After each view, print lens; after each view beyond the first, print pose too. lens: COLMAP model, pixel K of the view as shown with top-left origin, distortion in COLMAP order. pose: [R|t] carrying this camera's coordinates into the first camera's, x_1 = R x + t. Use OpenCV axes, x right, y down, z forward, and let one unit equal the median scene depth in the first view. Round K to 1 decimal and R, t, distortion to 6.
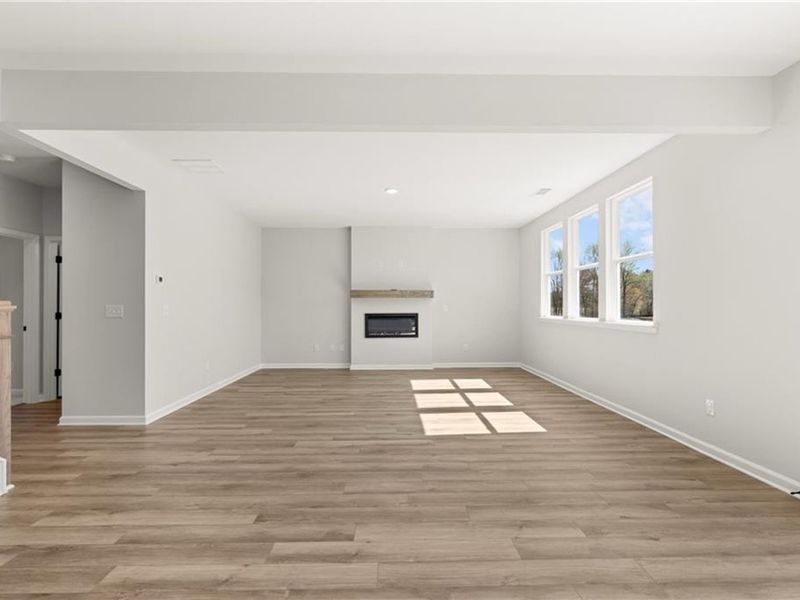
lens RADIAL K [[420.7, 0, 400.0], [0, 420.7, 300.0], [0, 0, 1]] dist [0.000411, -0.000327]
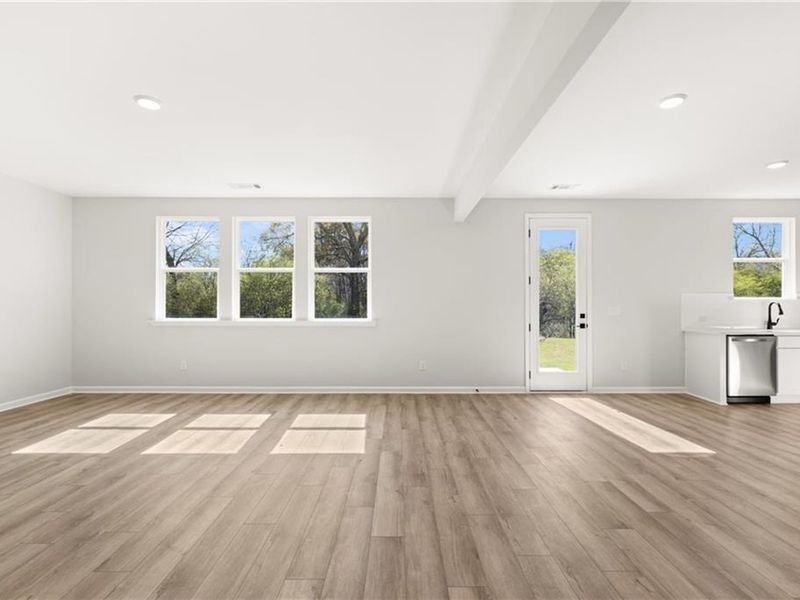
lens RADIAL K [[388.2, 0, 400.8], [0, 388.2, 306.5], [0, 0, 1]] dist [-0.003675, -0.000307]
pose [[0.015763, 0.002109, 0.999874, -0.733602], [-0.017214, 0.999850, -0.001837, 0.011998], [-0.999728, -0.017183, 0.015797, 0.891321]]
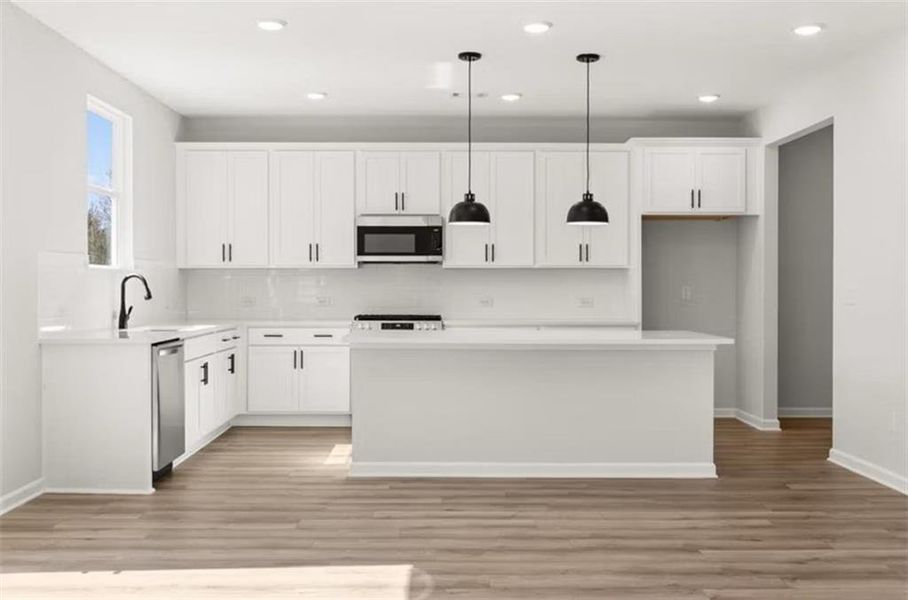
lens RADIAL K [[899.4, 0, 454.0], [0, 899.4, 300.0], [0, 0, 1]] dist [-0.009287, 0.001265]
pose [[-0.999997, -0.000768, 0.002168, 0.036895], [-0.000769, 0.999999, -0.000657, 0.016551], [-0.002167, -0.000659, -0.999997, 1.212644]]
